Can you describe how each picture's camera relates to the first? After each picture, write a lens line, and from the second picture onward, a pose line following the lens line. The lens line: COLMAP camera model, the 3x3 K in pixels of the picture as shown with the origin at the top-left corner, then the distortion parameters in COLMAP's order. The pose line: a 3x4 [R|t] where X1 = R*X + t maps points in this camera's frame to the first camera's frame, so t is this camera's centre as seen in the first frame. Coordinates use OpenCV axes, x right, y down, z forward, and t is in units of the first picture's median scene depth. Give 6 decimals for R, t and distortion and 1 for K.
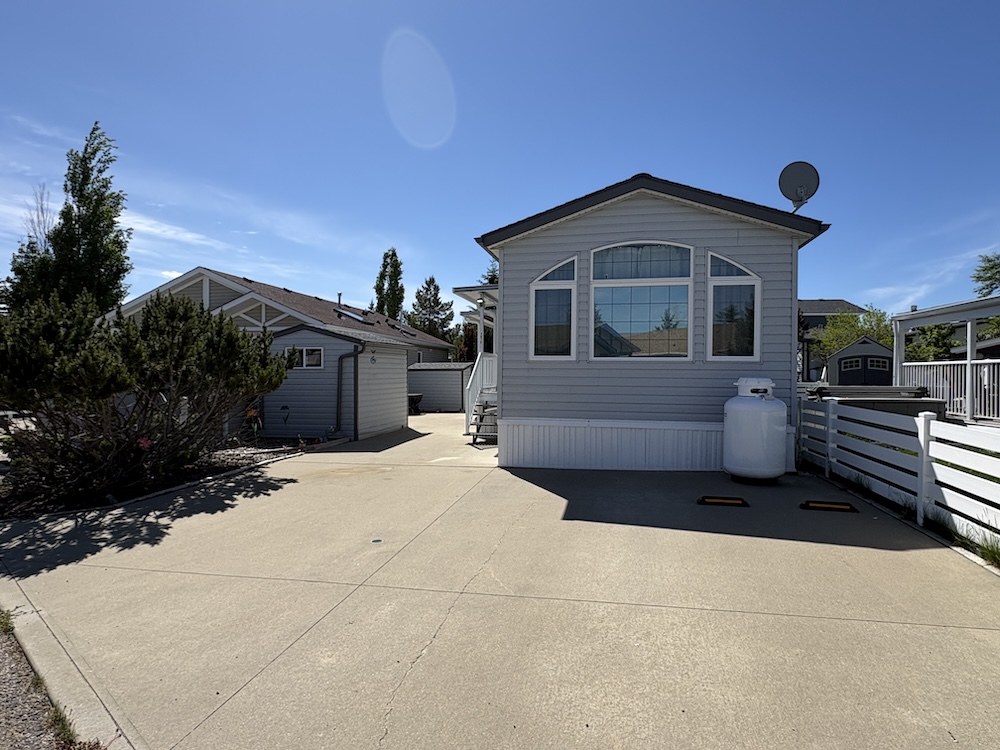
lens RADIAL K [[556.5, 0, 500.0], [0, 556.5, 375.0], [0, 0, 1]] dist [-0.003070, -0.001270]
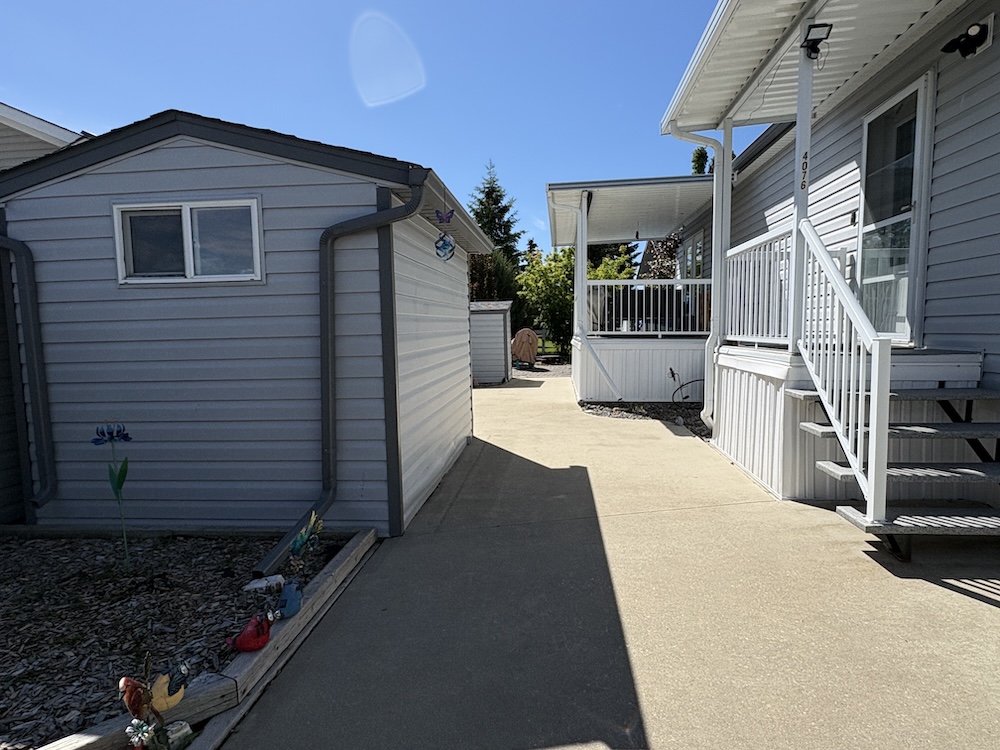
lens RADIAL K [[556.5, 0, 500.0], [0, 556.5, 375.0], [0, 0, 1]] dist [-0.003070, -0.001270]
pose [[0.994364, -0.028043, 0.102239, -0.334491], [0.019525, 0.996327, 0.083376, 0.020899], [-0.104202, -0.080910, 0.991260, 1.035837]]
